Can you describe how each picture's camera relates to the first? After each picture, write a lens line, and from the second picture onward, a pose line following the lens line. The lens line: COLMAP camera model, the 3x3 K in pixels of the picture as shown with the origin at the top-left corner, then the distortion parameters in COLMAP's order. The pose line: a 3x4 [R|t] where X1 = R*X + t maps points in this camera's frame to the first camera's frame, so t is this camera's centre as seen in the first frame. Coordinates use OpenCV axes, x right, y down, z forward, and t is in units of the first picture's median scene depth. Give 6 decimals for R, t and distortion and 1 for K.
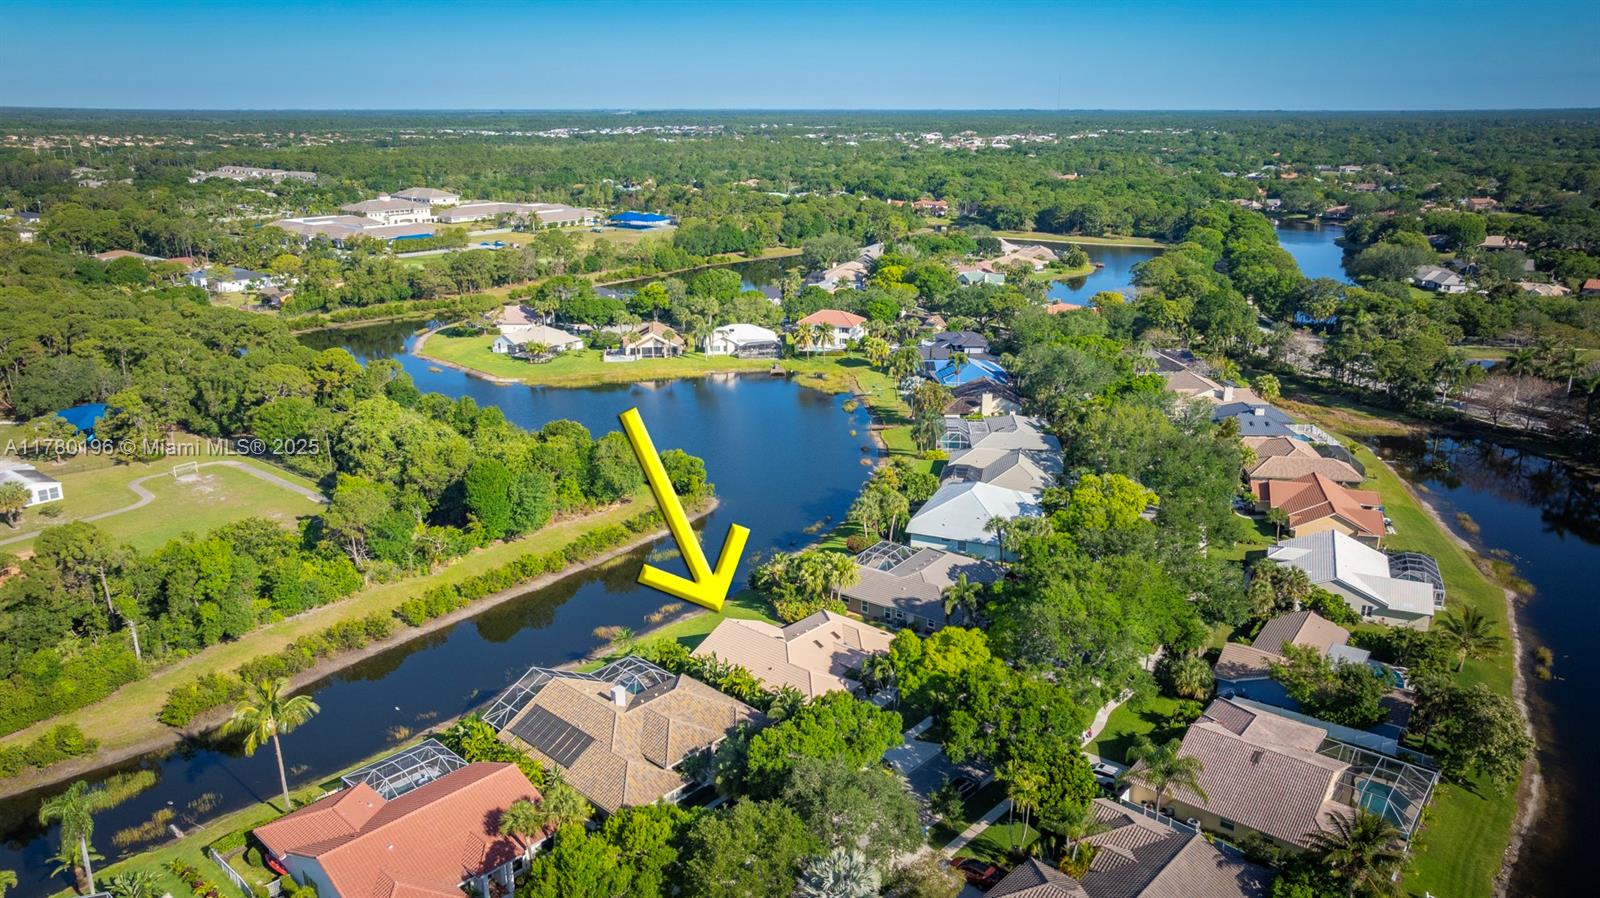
lens RADIAL K [[1127.4, 0, 798.5], [0, 1127.4, 447.4], [0, 0, 1]] dist [-0.032148, 0.052900]
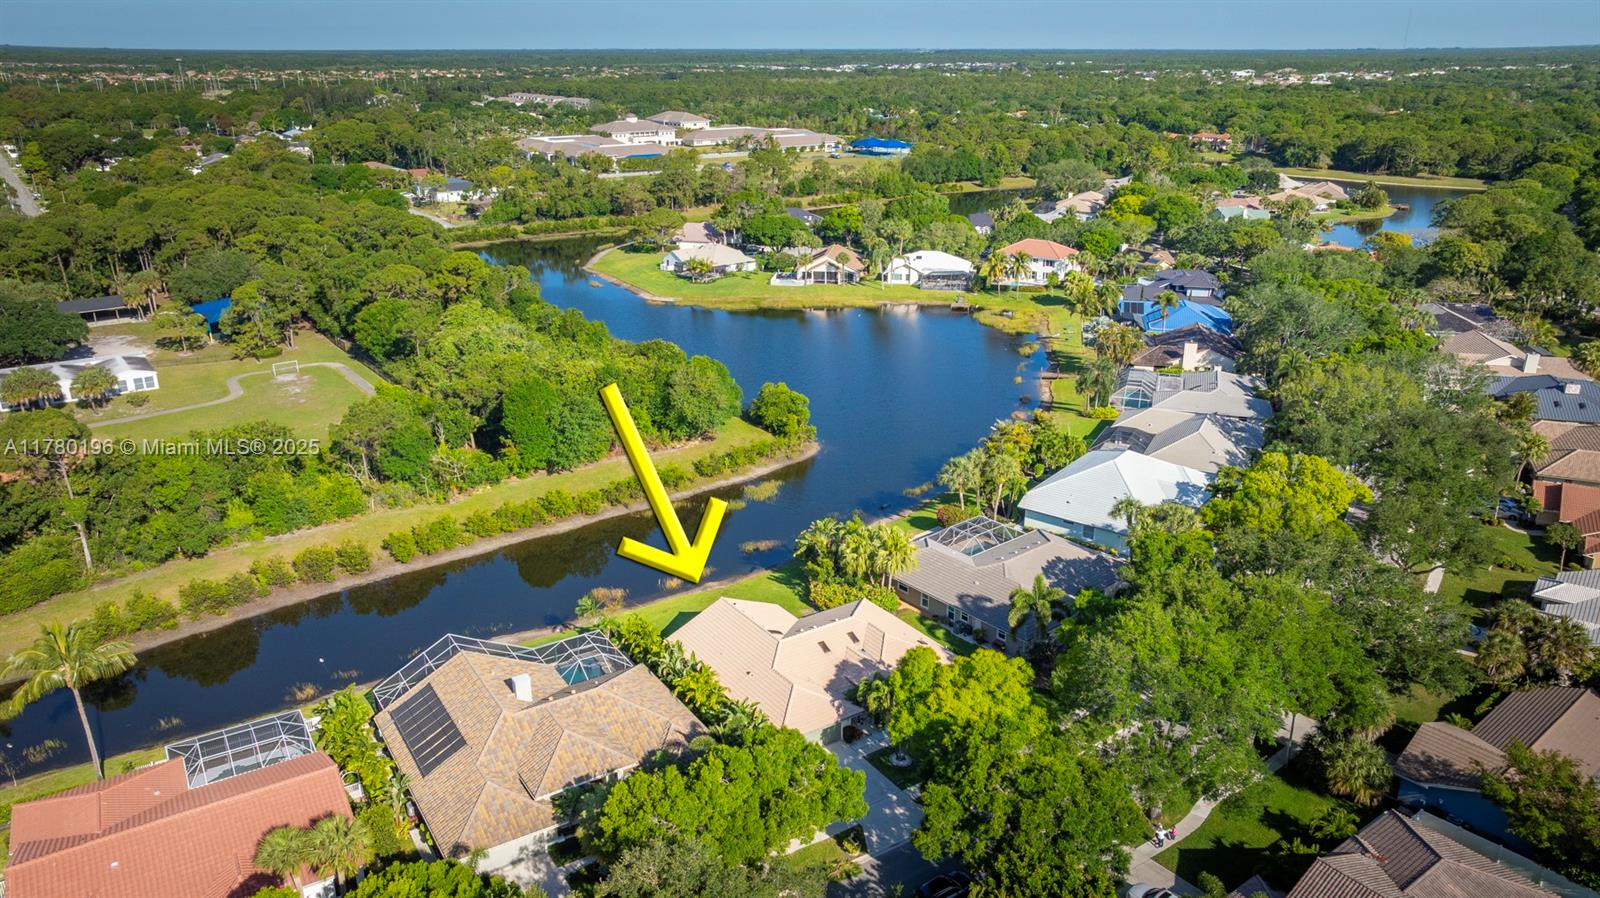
lens RADIAL K [[1127.4, 0, 787.2], [0, 1127.4, 454.3], [0, 0, 1]] dist [-0.032148, 0.052900]
pose [[0.966876, 0.085205, -0.240607, 0.101568], [-0.071673, 0.995343, 0.064463, 0.000466], [0.244979, -0.045083, 0.968480, 0.170885]]
